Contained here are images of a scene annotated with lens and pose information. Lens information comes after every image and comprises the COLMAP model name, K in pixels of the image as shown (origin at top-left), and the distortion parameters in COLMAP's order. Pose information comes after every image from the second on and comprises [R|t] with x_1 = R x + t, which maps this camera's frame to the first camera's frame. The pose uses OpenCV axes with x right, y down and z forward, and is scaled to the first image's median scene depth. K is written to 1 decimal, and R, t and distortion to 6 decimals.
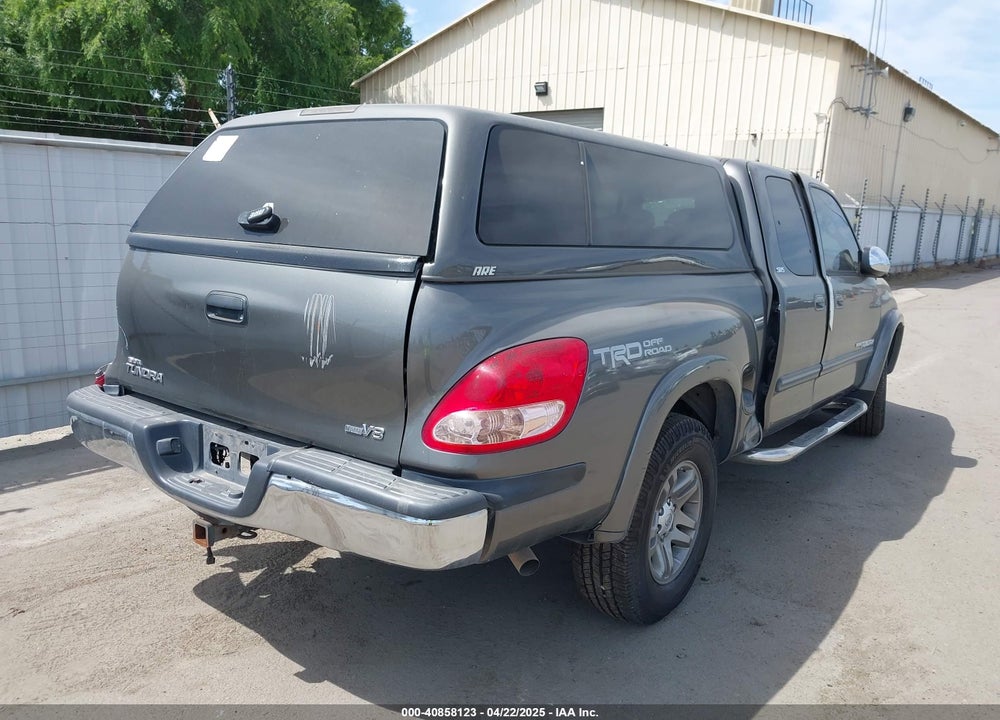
lens RADIAL K [[795.1, 0, 500.3], [0, 795.1, 290.6], [0, 0, 1]] dist [0.070397, -0.171420]
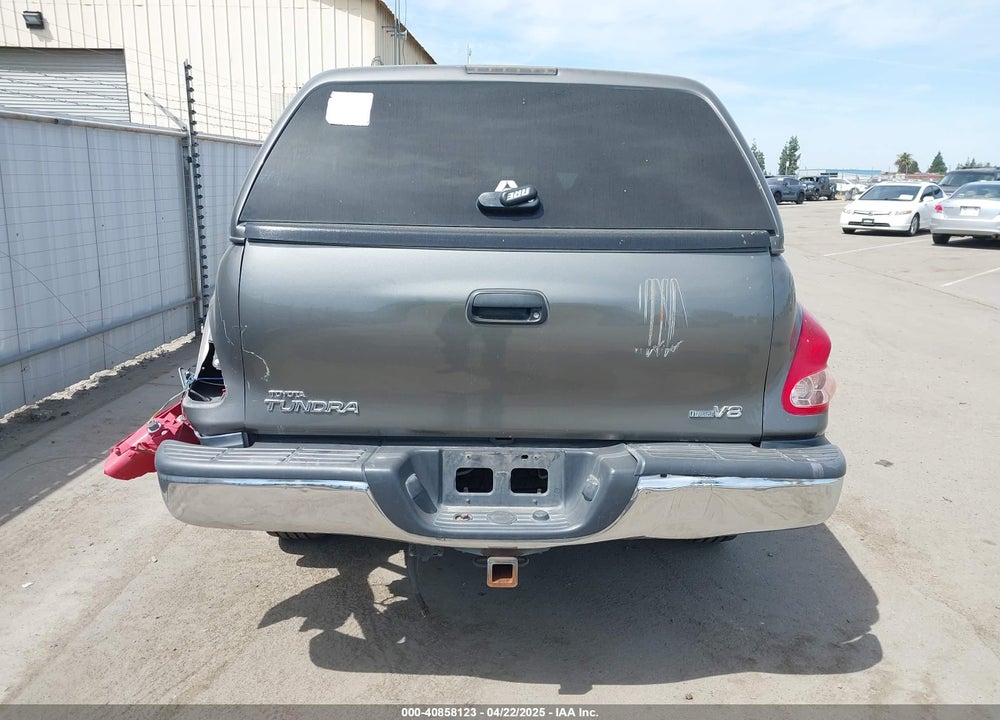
lens RADIAL K [[800.7, 0, 499.4], [0, 800.7, 302.1], [0, 0, 1]] dist [0.051637, -0.071712]
pose [[0.806086, -0.112292, 0.581047, -0.790145], [0.071248, 0.993106, 0.093083, -0.059301], [-0.587494, -0.033635, 0.808529, 0.297514]]
